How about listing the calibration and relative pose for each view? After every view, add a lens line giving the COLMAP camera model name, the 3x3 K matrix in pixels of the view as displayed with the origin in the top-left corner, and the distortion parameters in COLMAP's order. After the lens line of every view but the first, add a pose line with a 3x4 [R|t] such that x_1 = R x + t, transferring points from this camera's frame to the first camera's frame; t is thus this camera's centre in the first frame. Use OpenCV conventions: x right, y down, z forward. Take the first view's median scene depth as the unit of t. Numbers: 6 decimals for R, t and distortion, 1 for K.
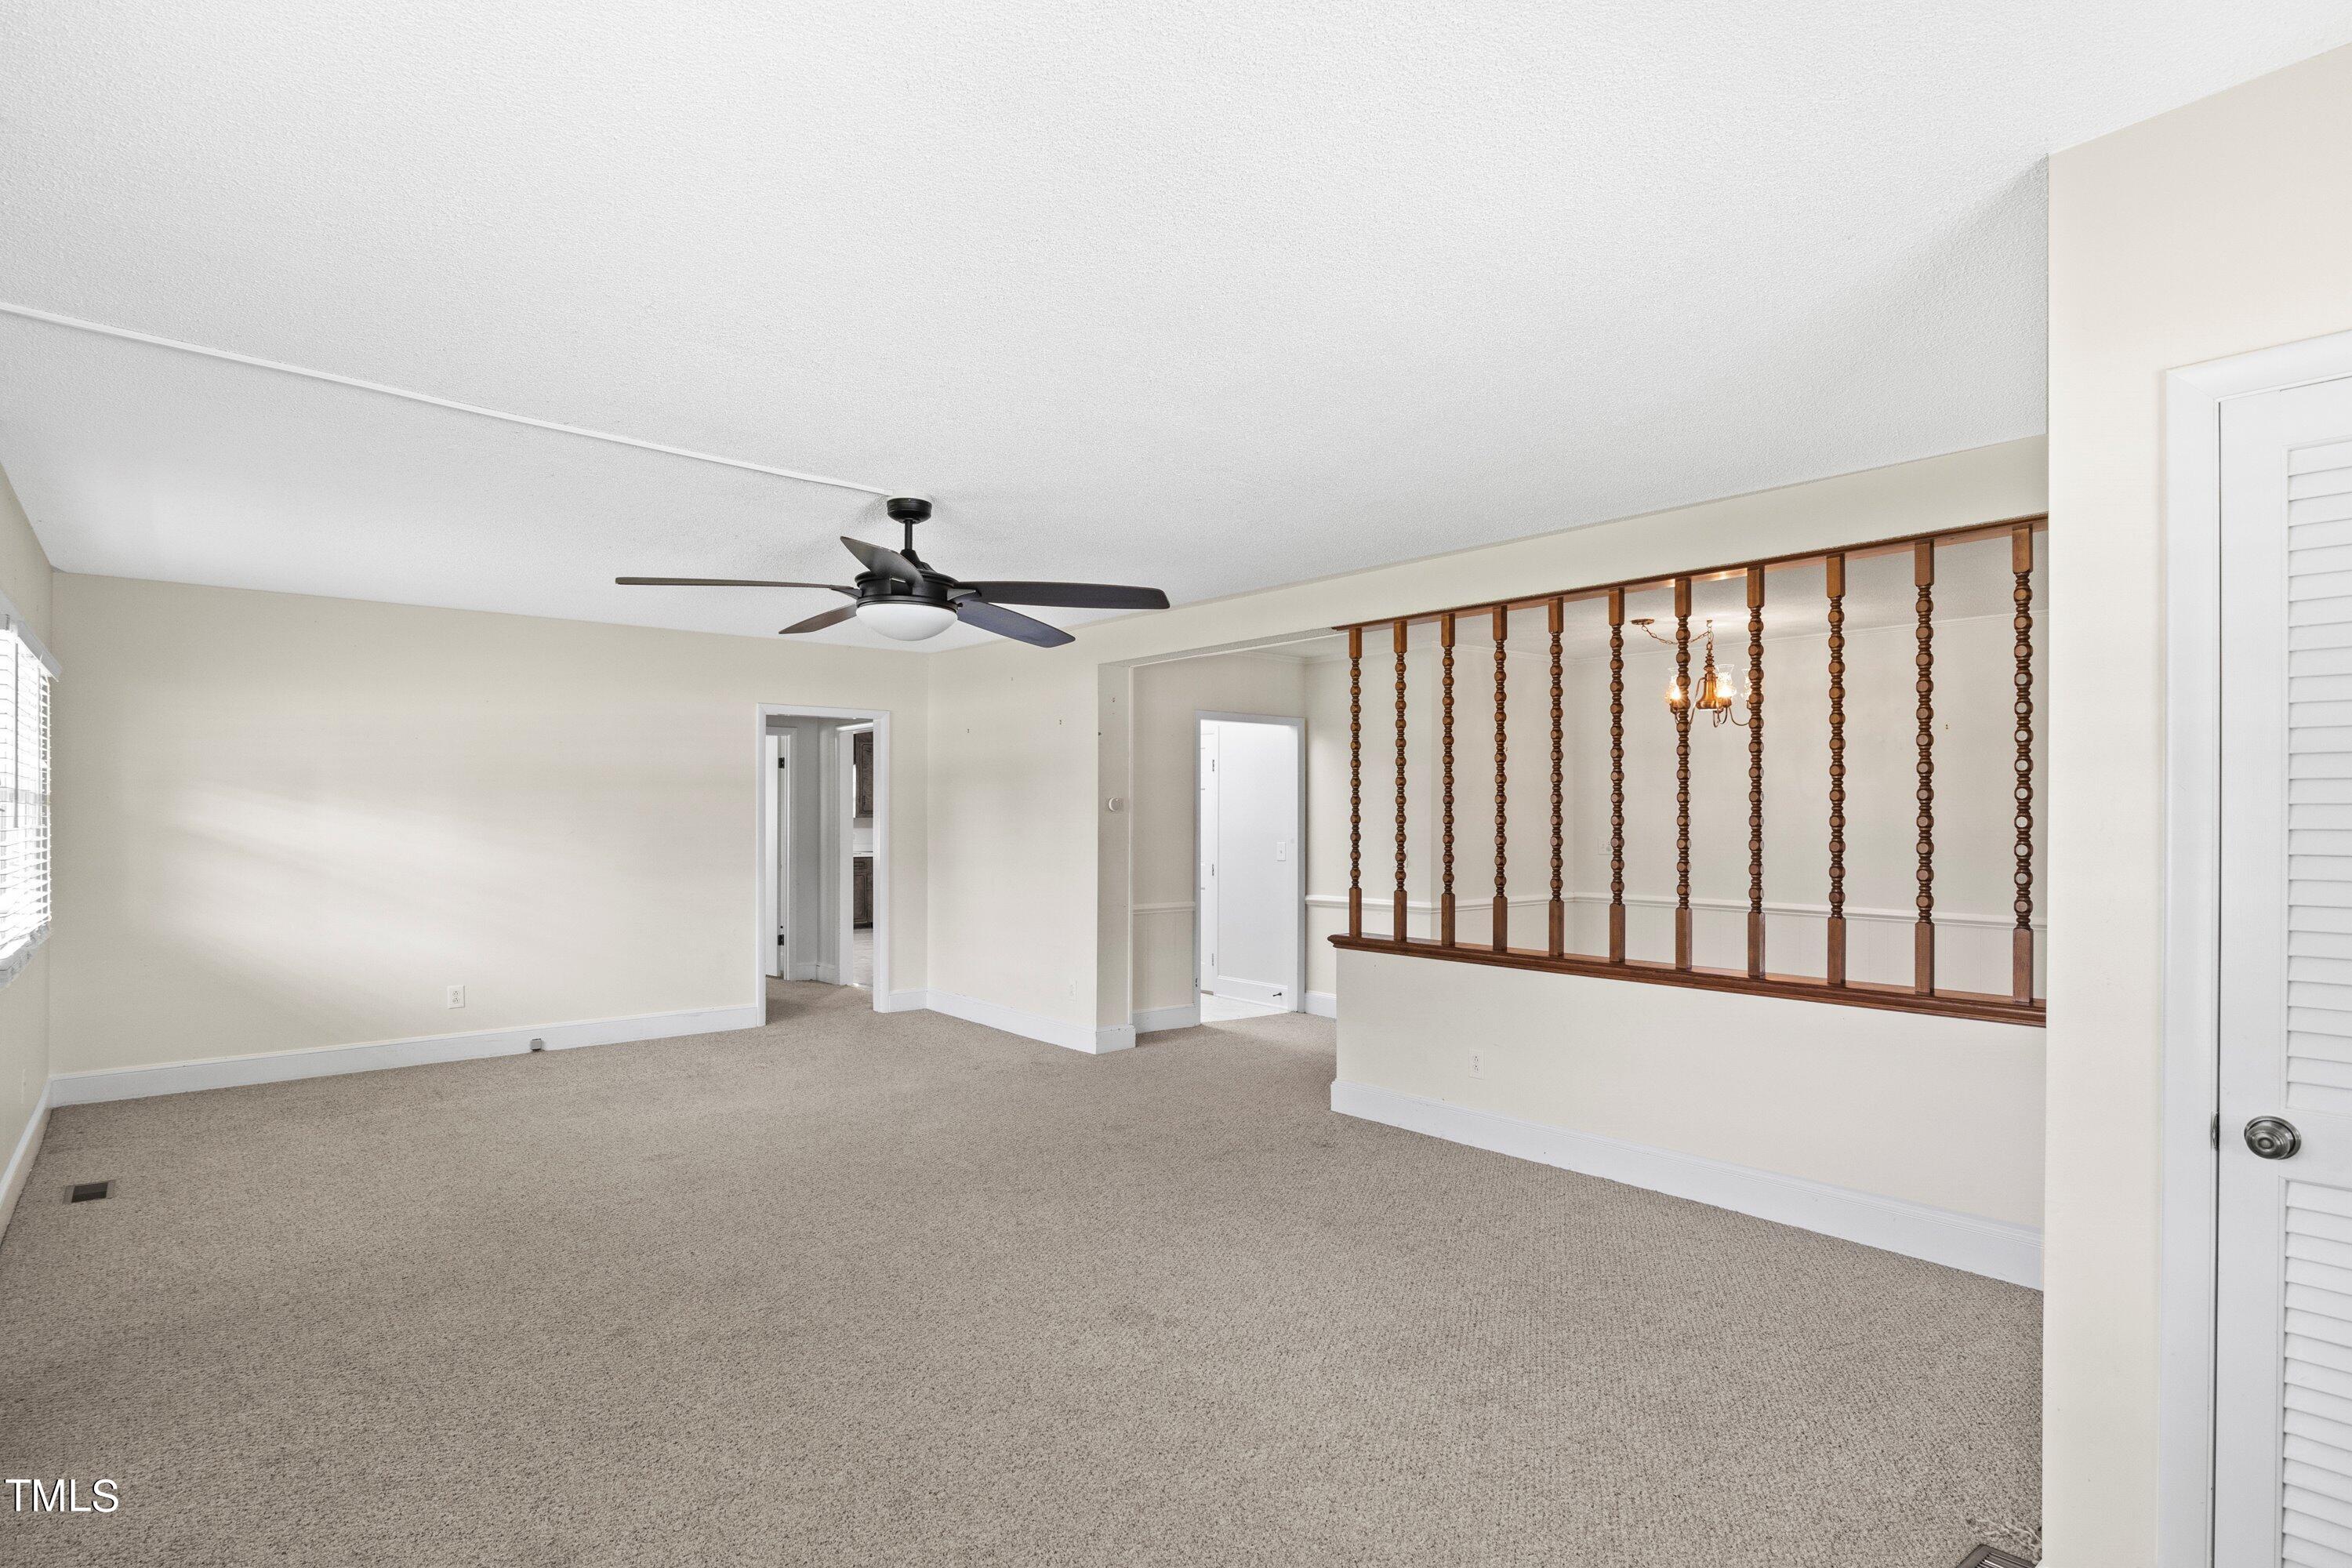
lens RADIAL K [[1187.5, 0, 1190.6], [0, 1187.5, 773.4], [0, 0, 1]] dist [-0.009333, -0.001863]
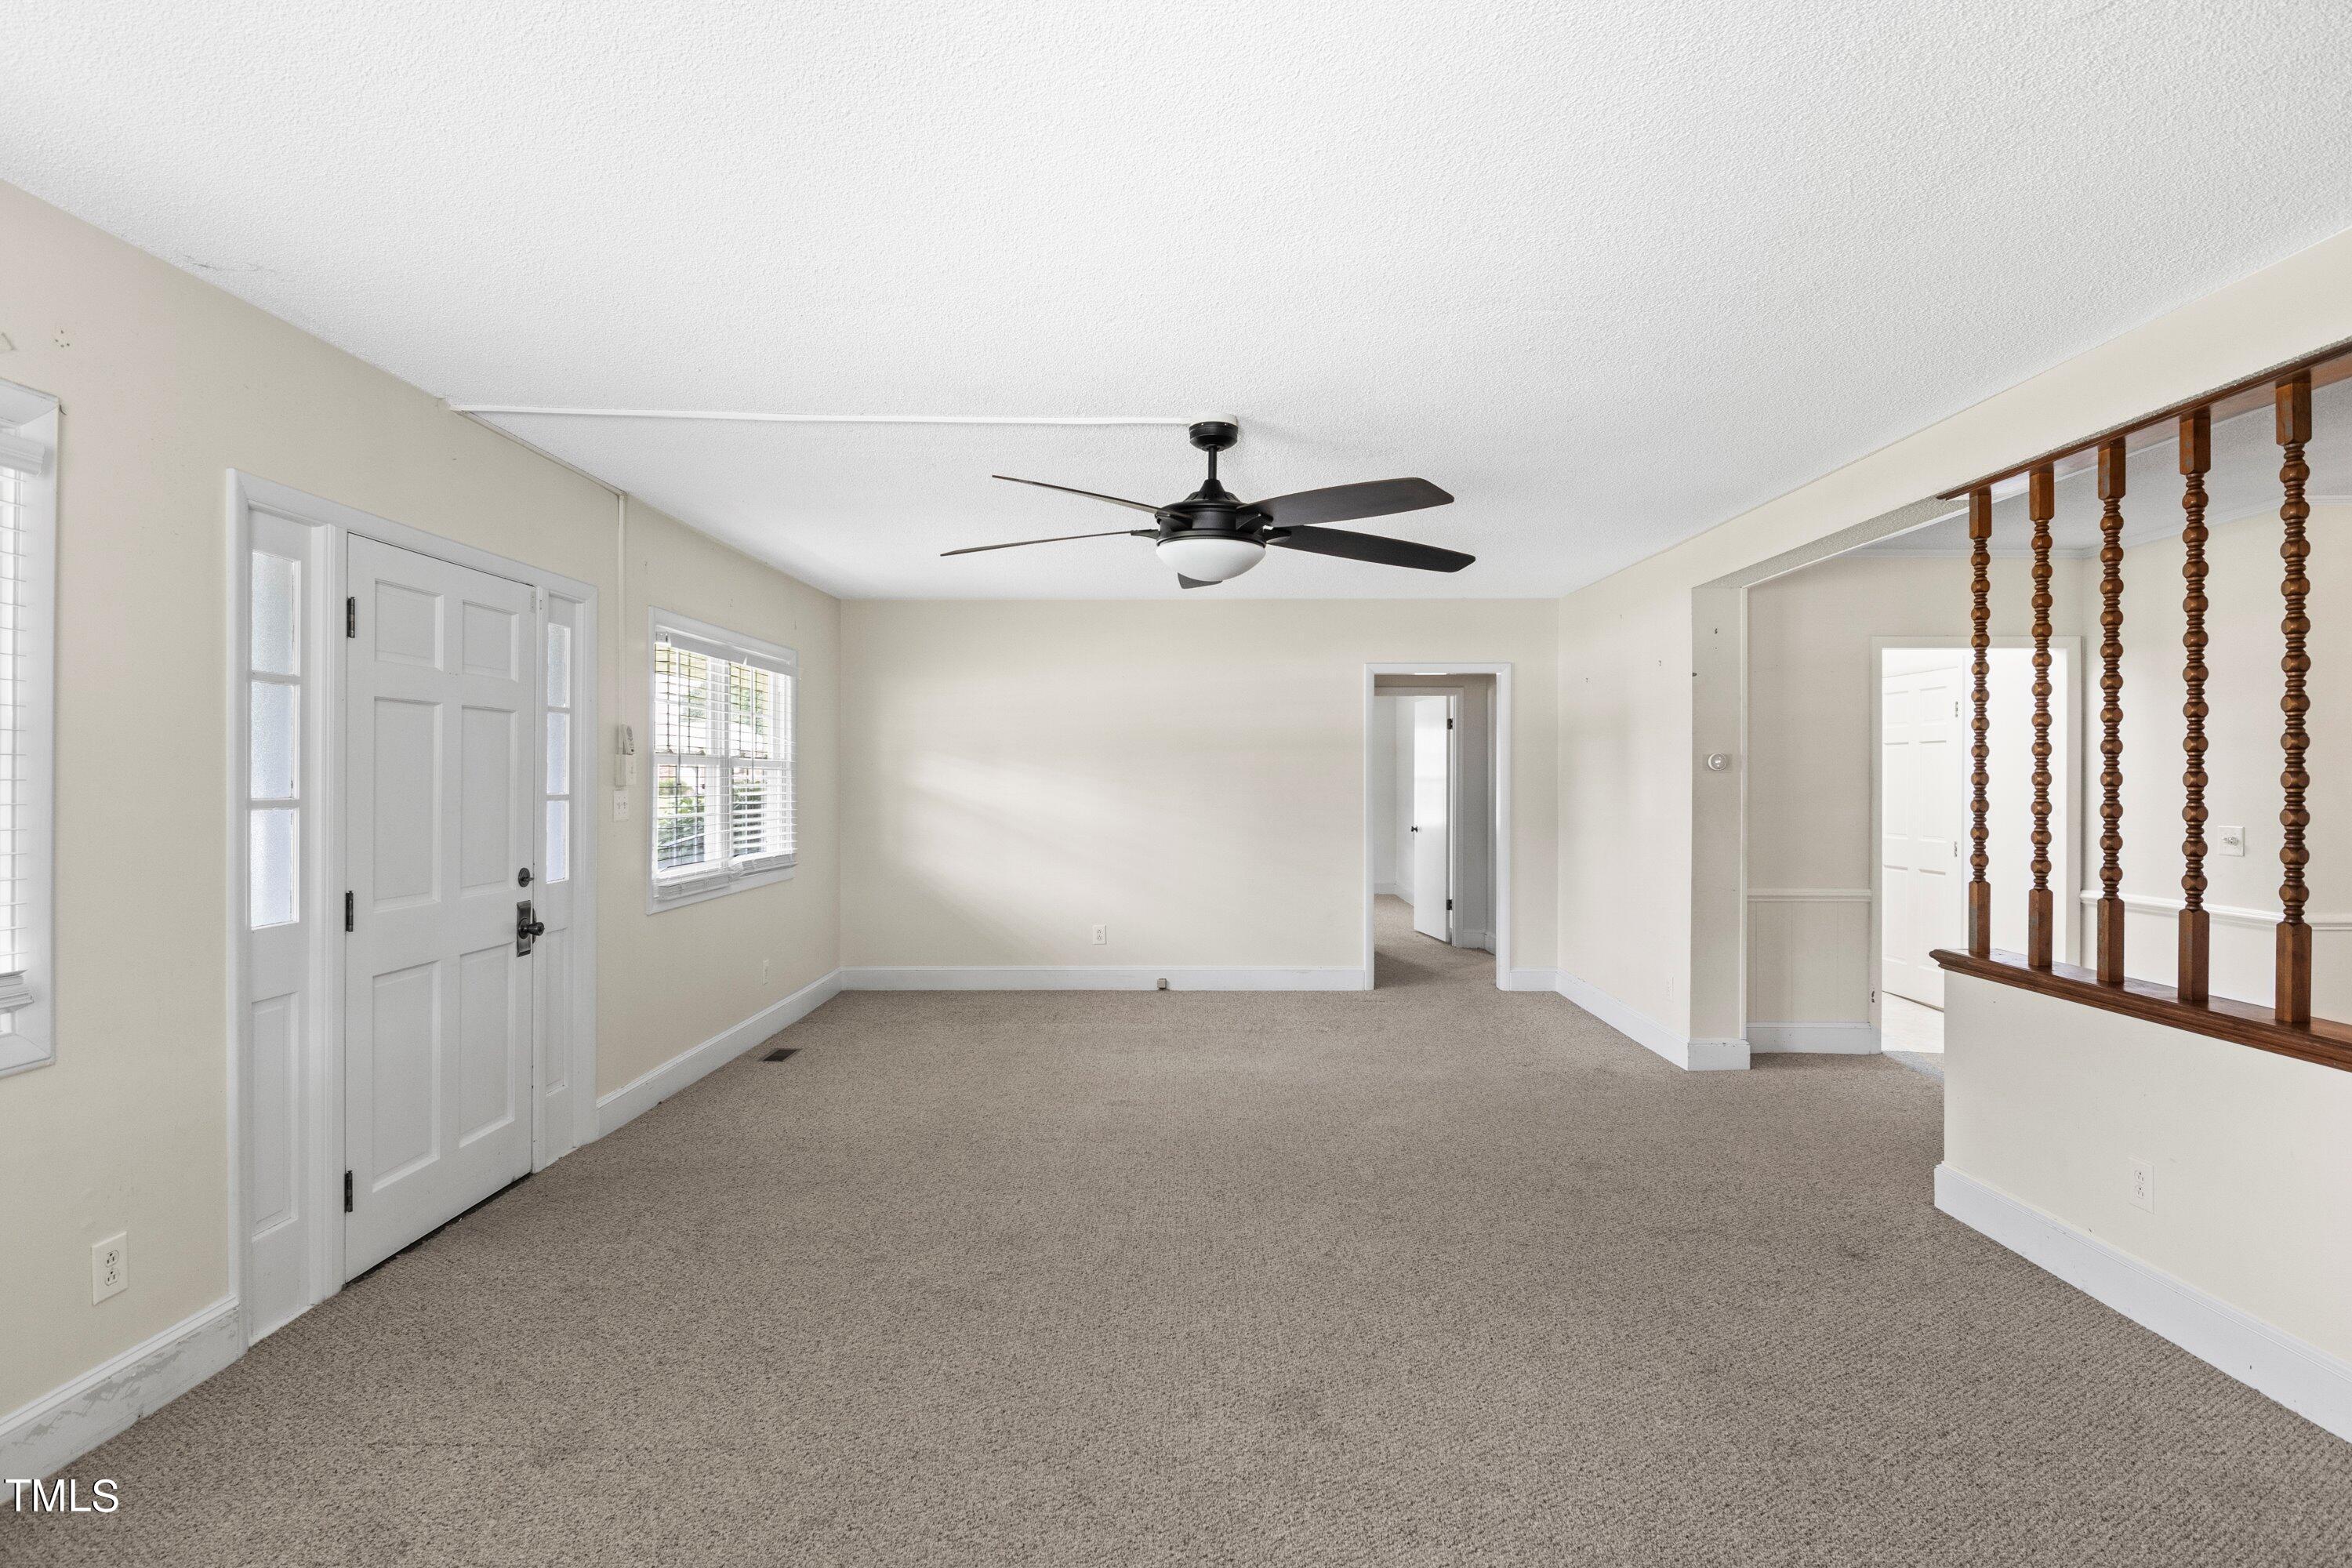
lens RADIAL K [[1187.5, 0, 1190.6], [0, 1187.5, 773.4], [0, 0, 1]] dist [-0.009333, -0.001863]
pose [[0.755651, -0.005501, -0.654951, 0.249632], [0.025557, 0.999451, 0.021092, 0.010718], [0.654476, -0.032677, 0.755377, 0.223488]]
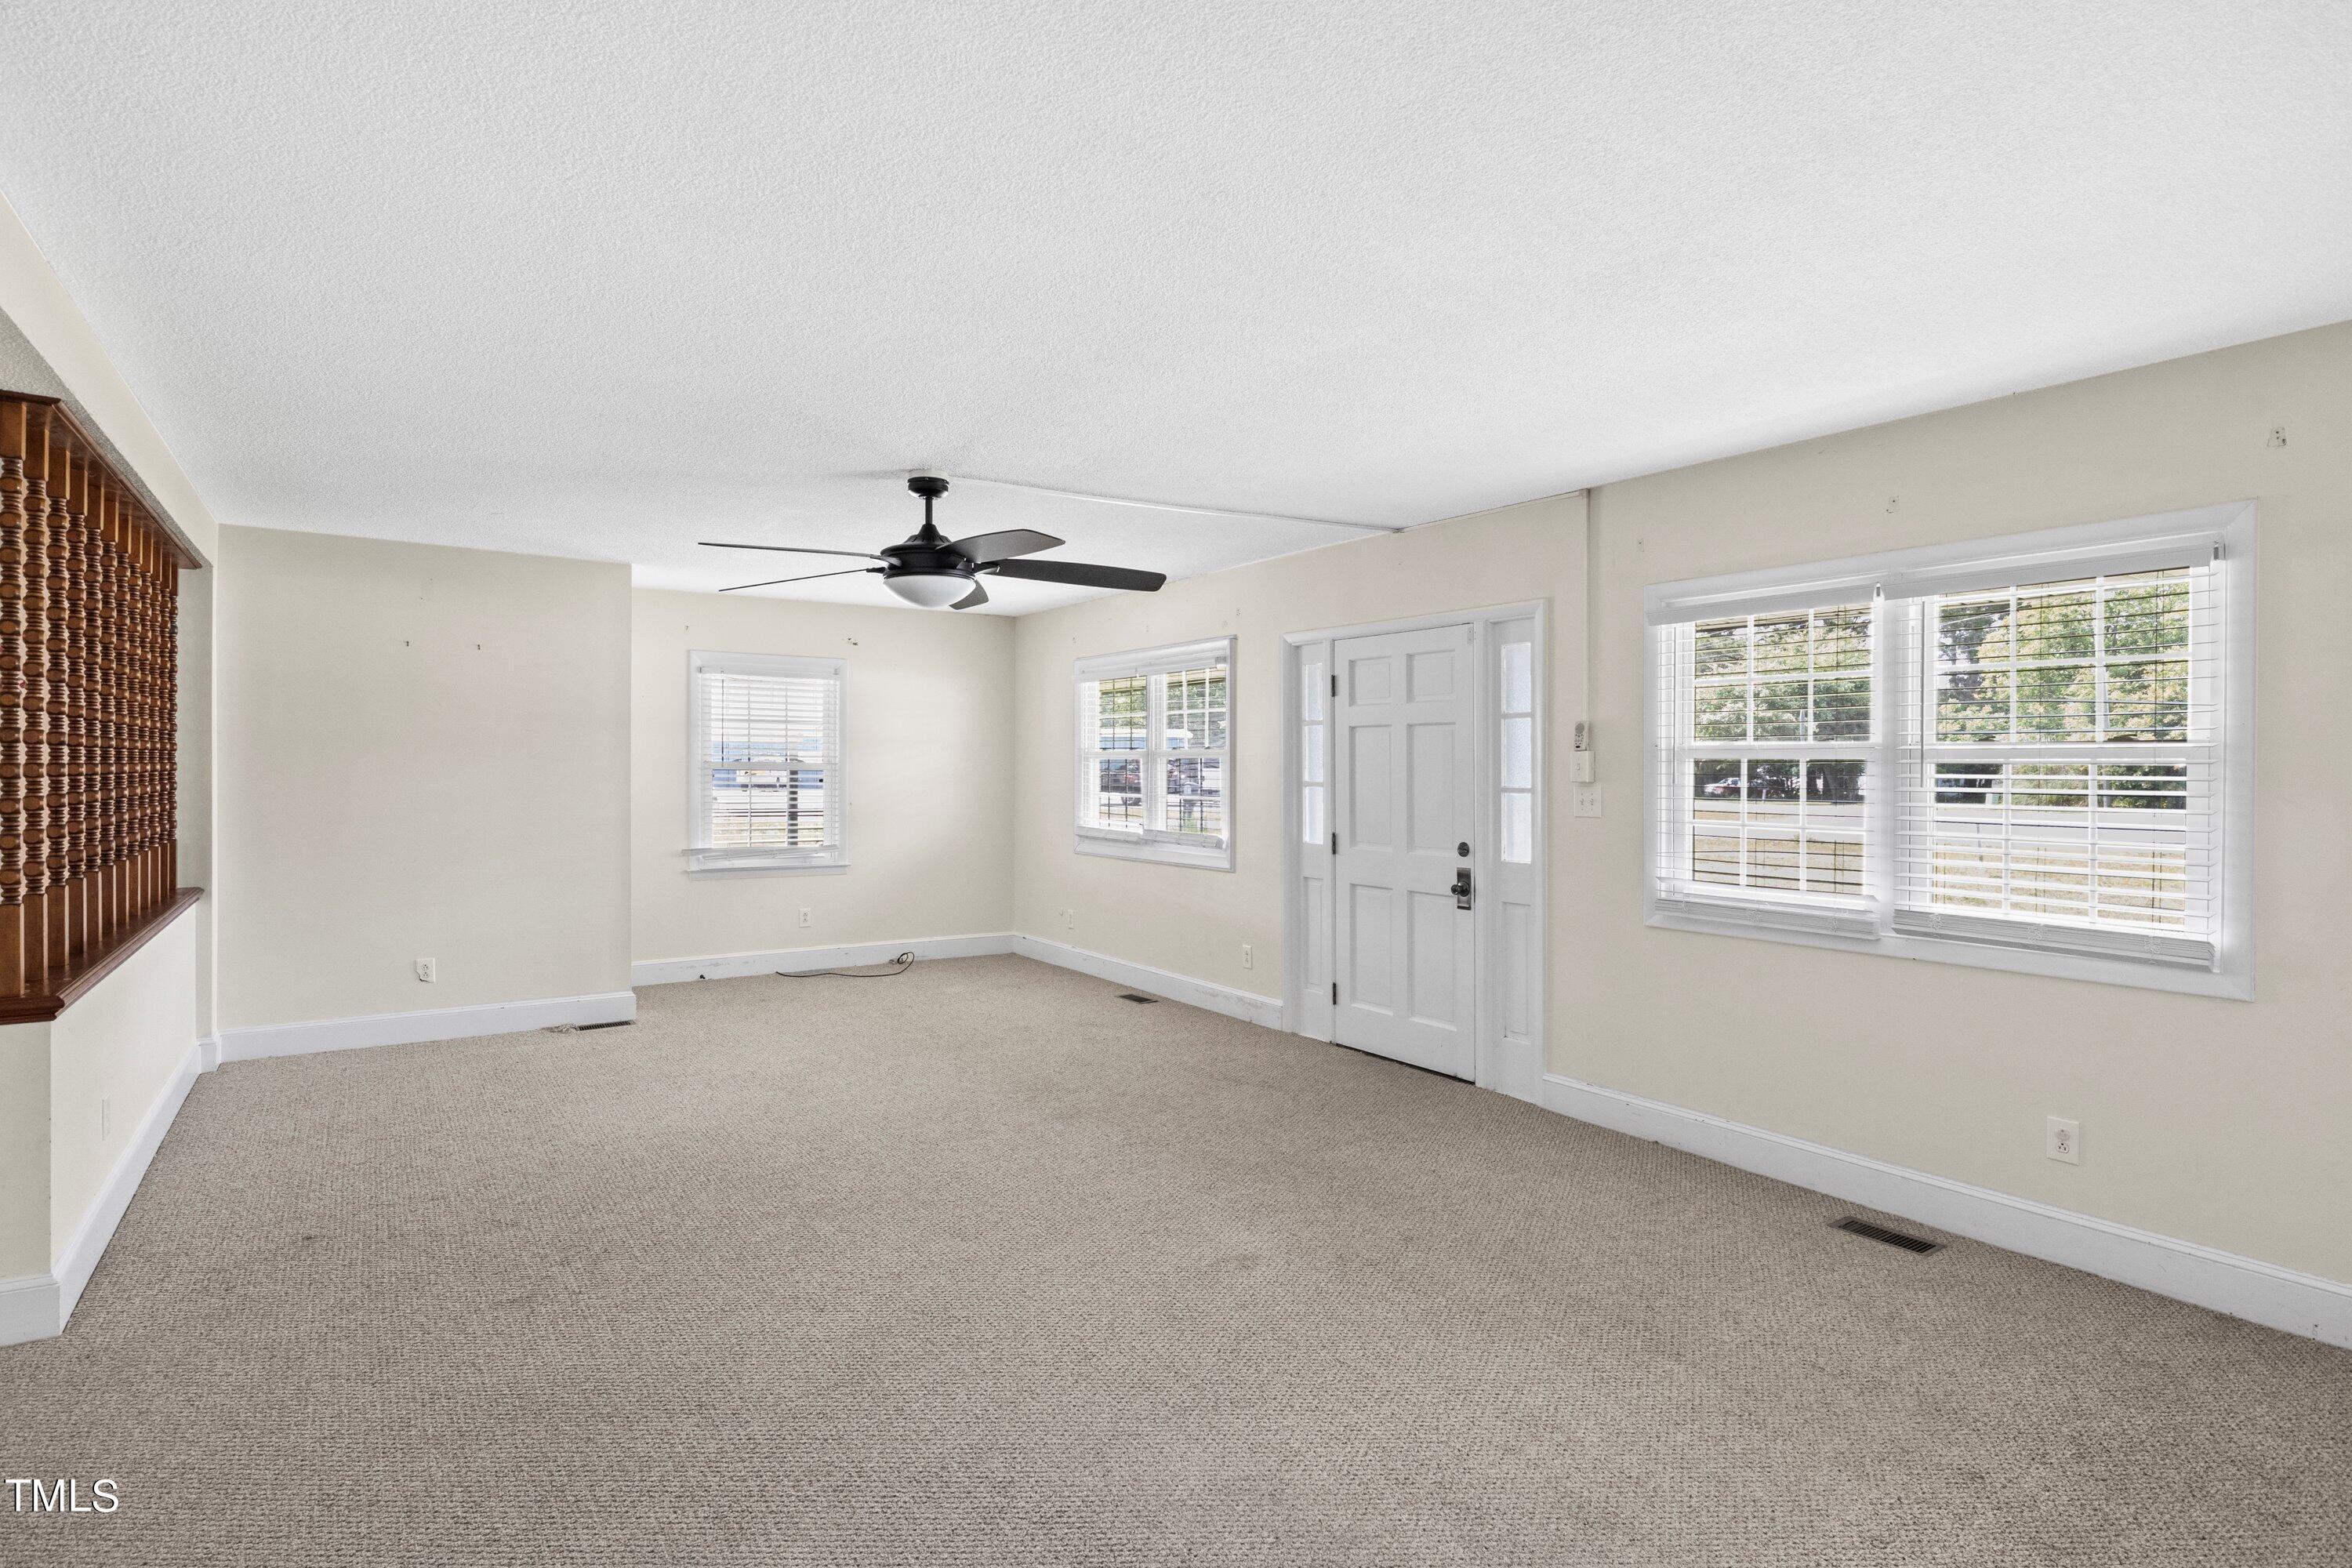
lens RADIAL K [[1249.7, 0, 1176.0], [0, 1249.7, 784.0], [0, 0, 1]] dist [-0.001437, -0.000443]
pose [[-0.989351, -0.009539, 0.145235, -0.450275], [-0.013254, 0.999609, -0.024635, 0.054557], [-0.144943, -0.026297, -0.989090, 1.517087]]
